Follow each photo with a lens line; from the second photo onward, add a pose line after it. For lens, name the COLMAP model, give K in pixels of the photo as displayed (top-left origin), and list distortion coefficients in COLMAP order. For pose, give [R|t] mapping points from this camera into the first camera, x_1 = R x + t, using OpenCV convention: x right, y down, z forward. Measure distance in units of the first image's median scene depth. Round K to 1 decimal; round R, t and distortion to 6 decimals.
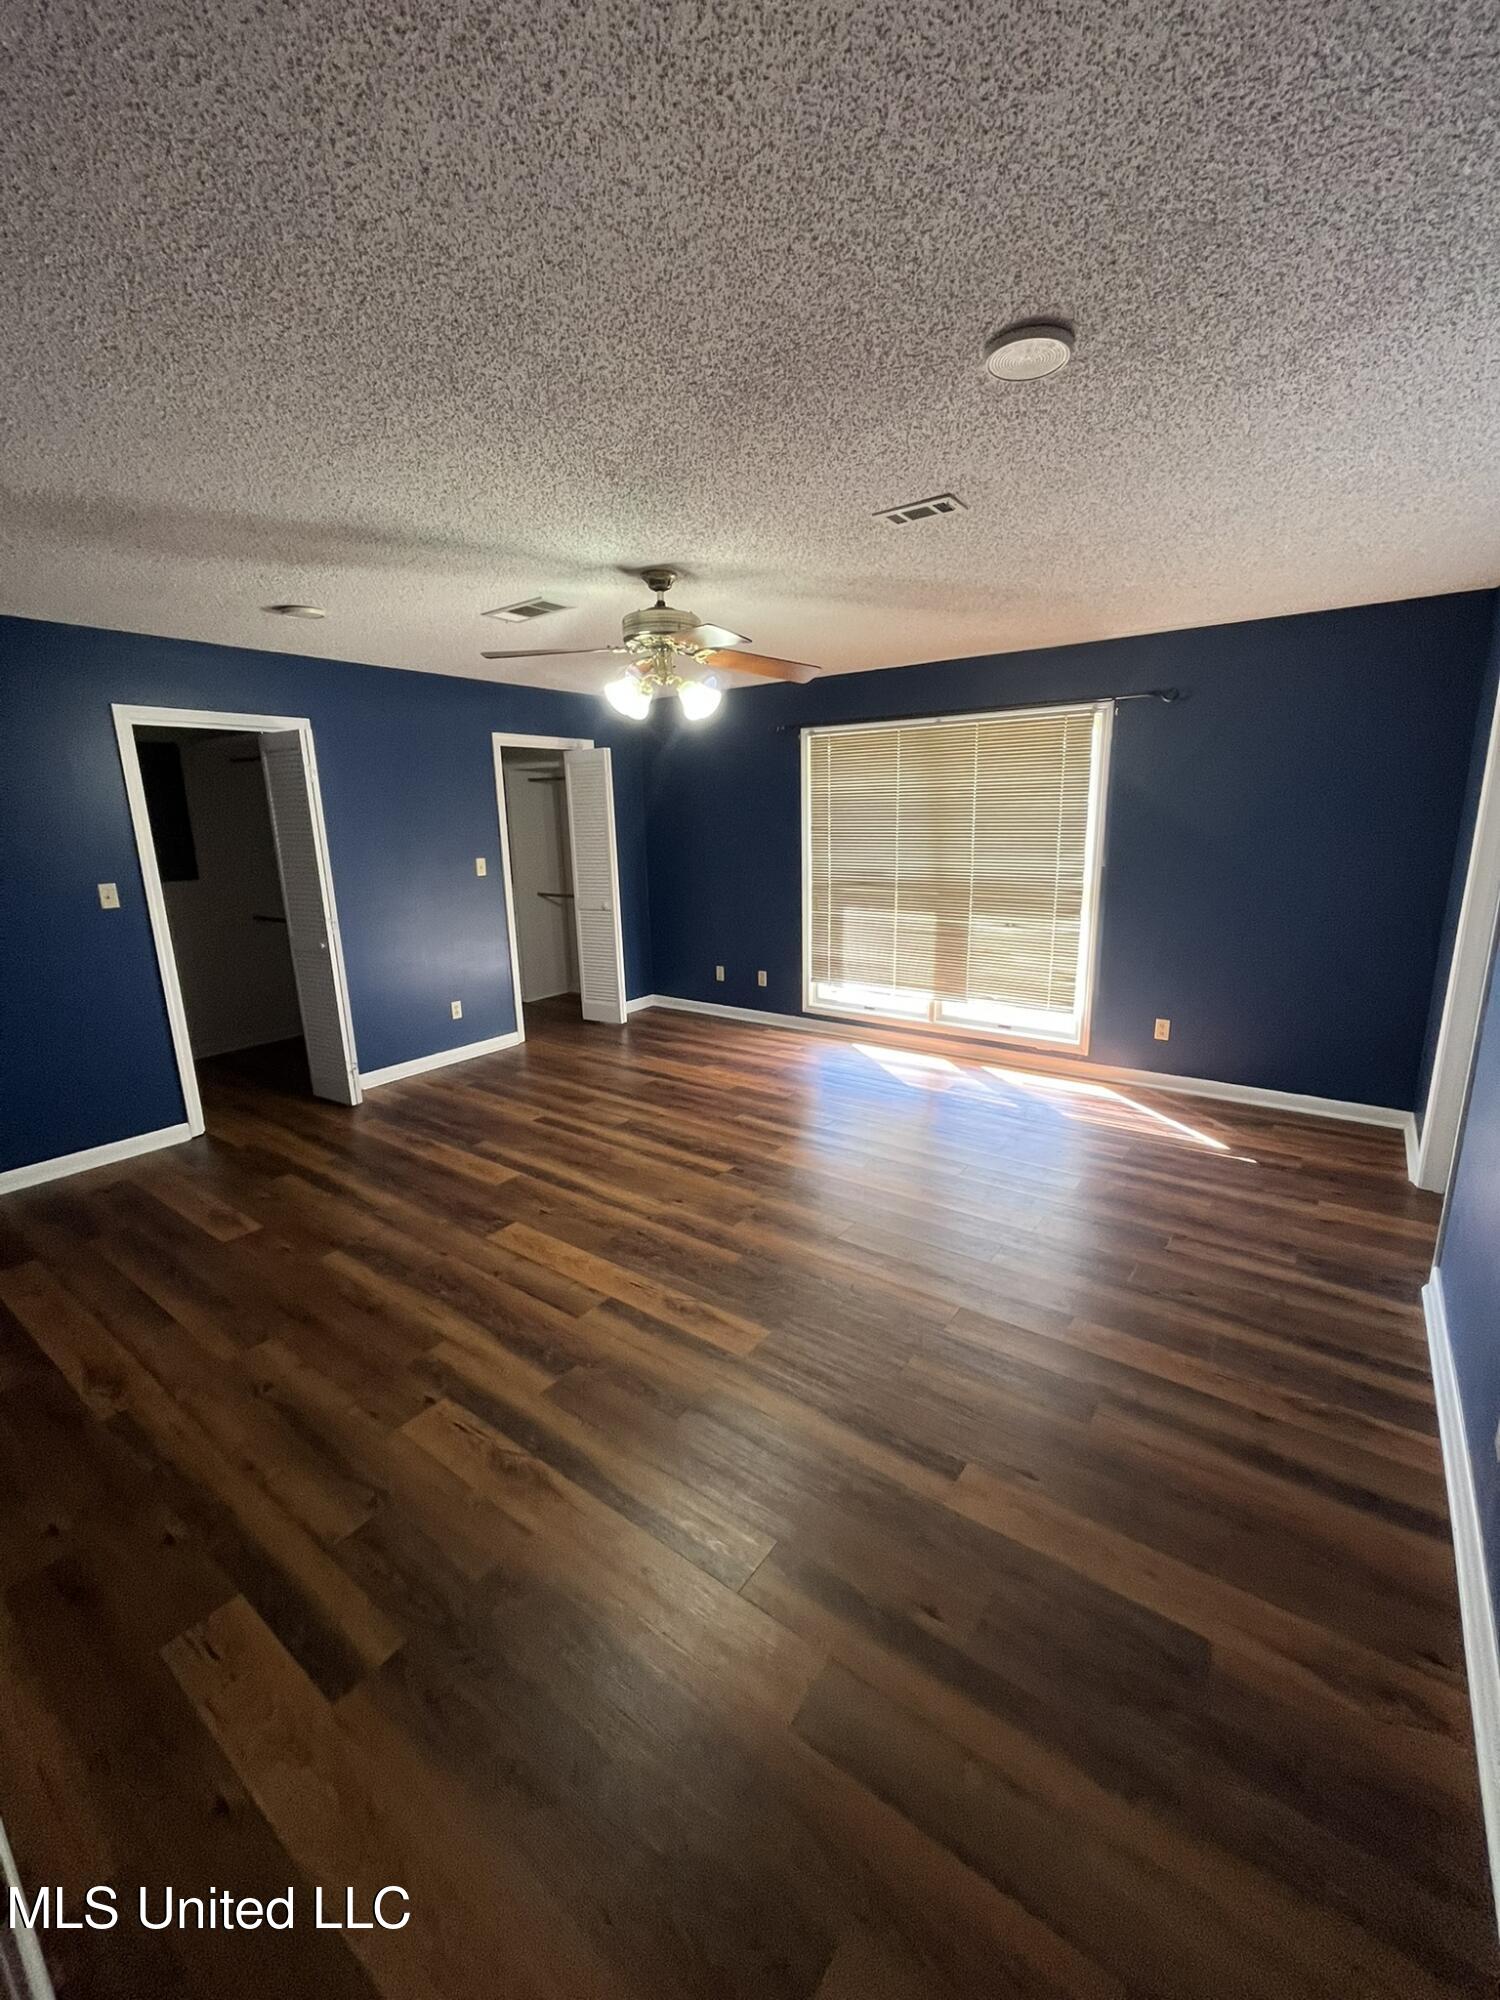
lens RADIAL K [[811.8, 0, 750.0], [0, 811.8, 1000.0], [0, 0, 1]] dist [-0.001396, -0.000027]
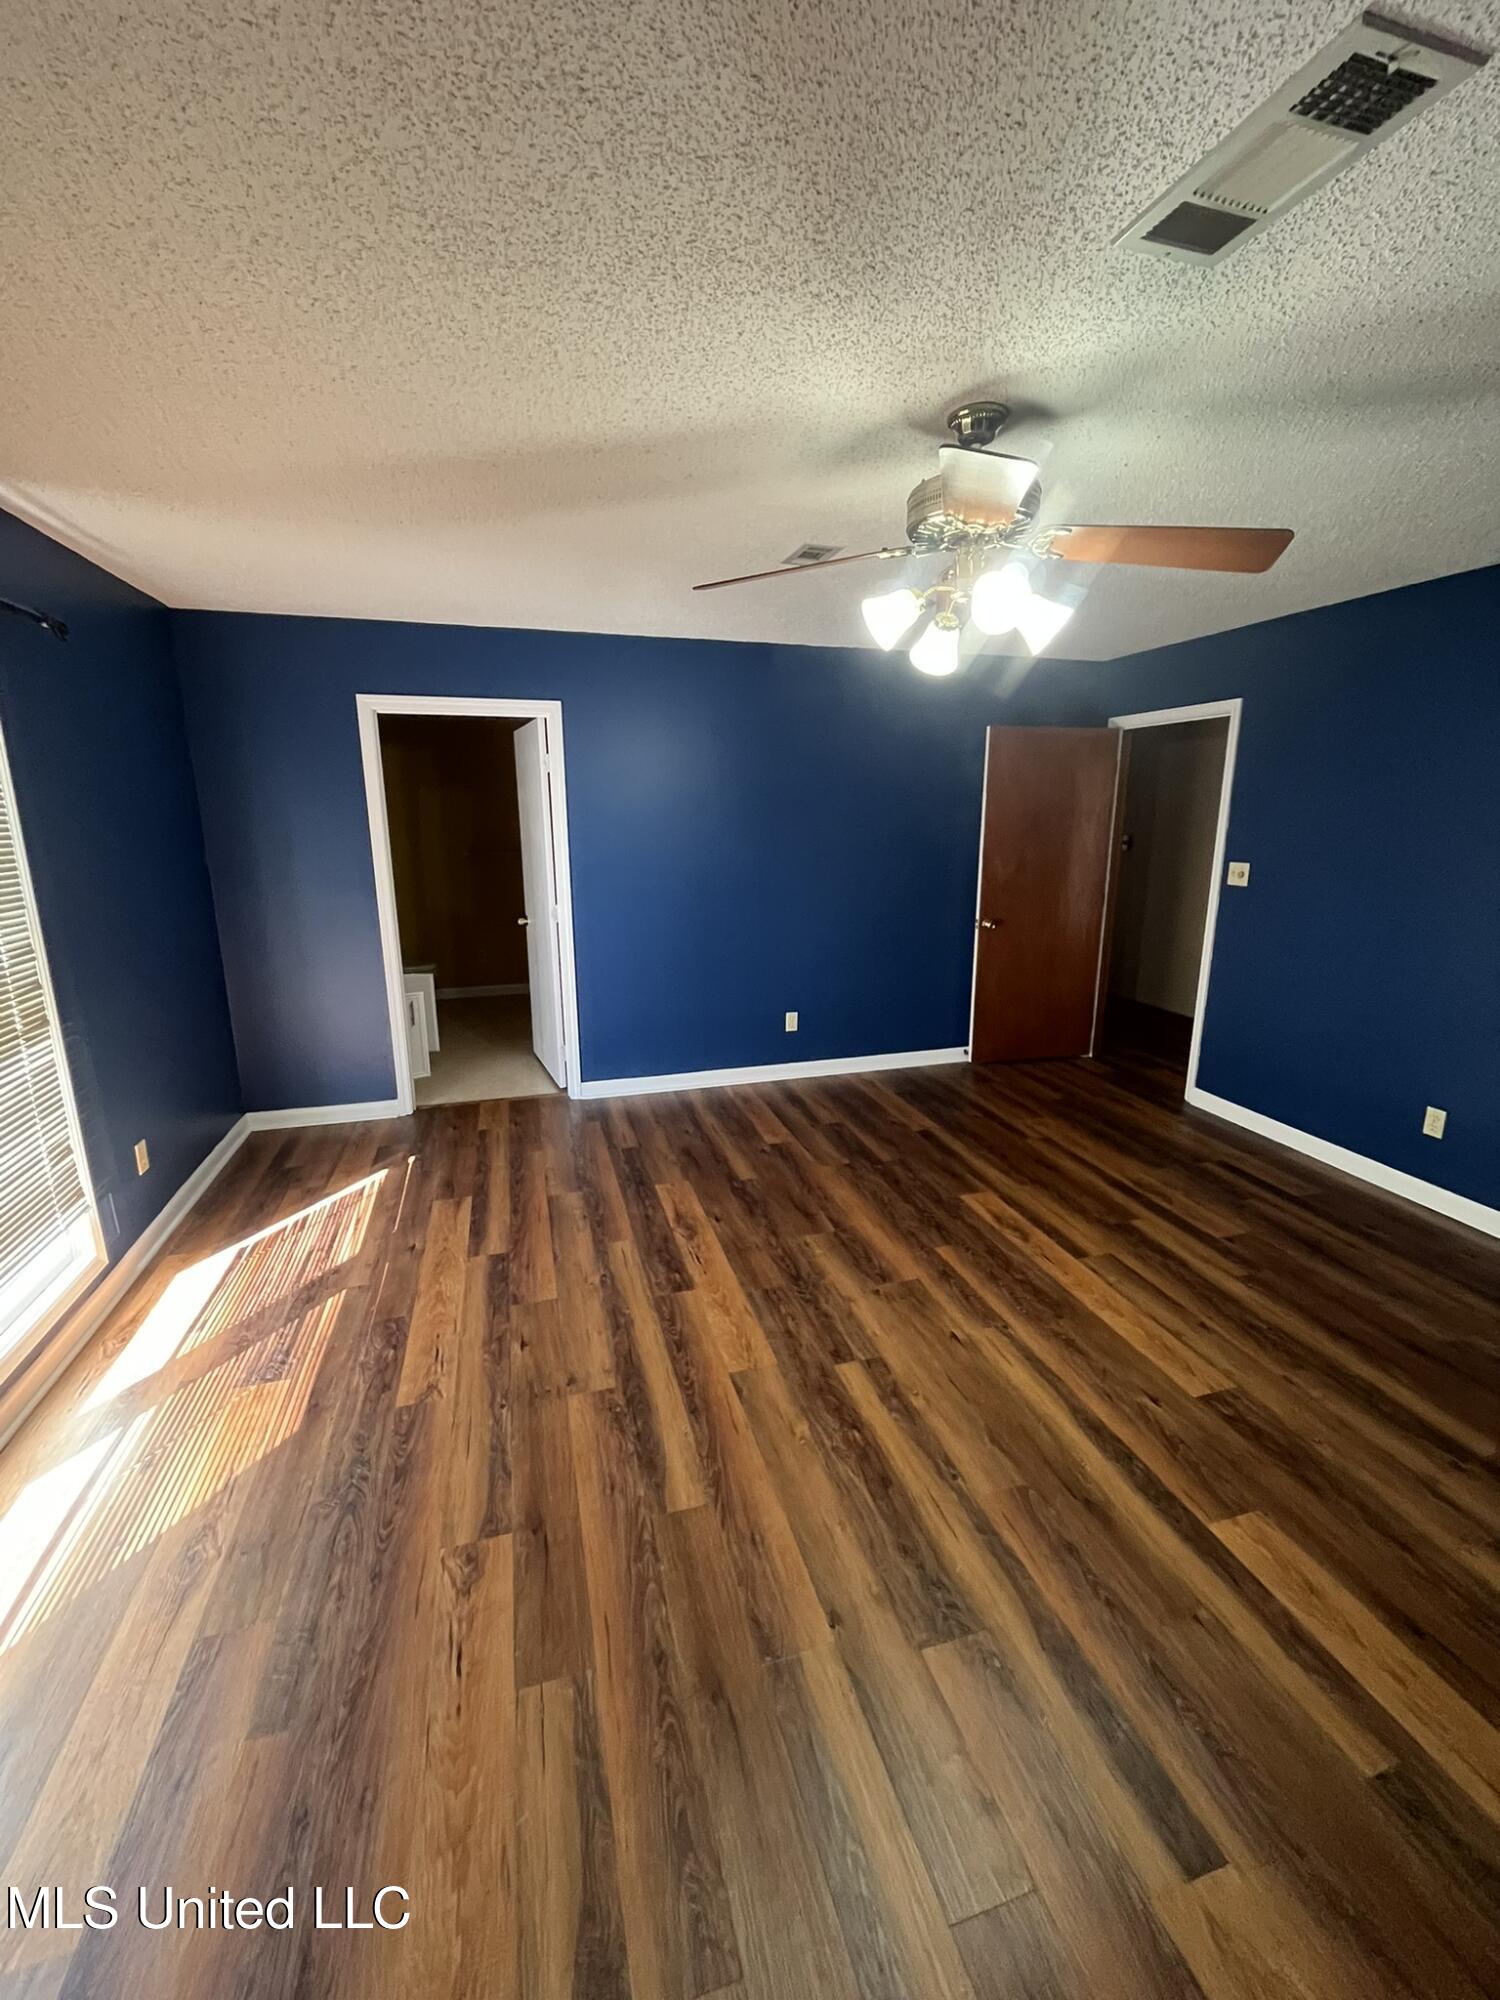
lens RADIAL K [[811.8, 0, 750.0], [0, 811.8, 1000.0], [0, 0, 1]] dist [-0.001396, -0.000027]
pose [[-0.796472, -0.115698, 0.593503, -0.322527], [0.152246, 0.911533, 0.382007, -0.321590], [-0.585195, 0.394616, -0.708396, 1.424129]]
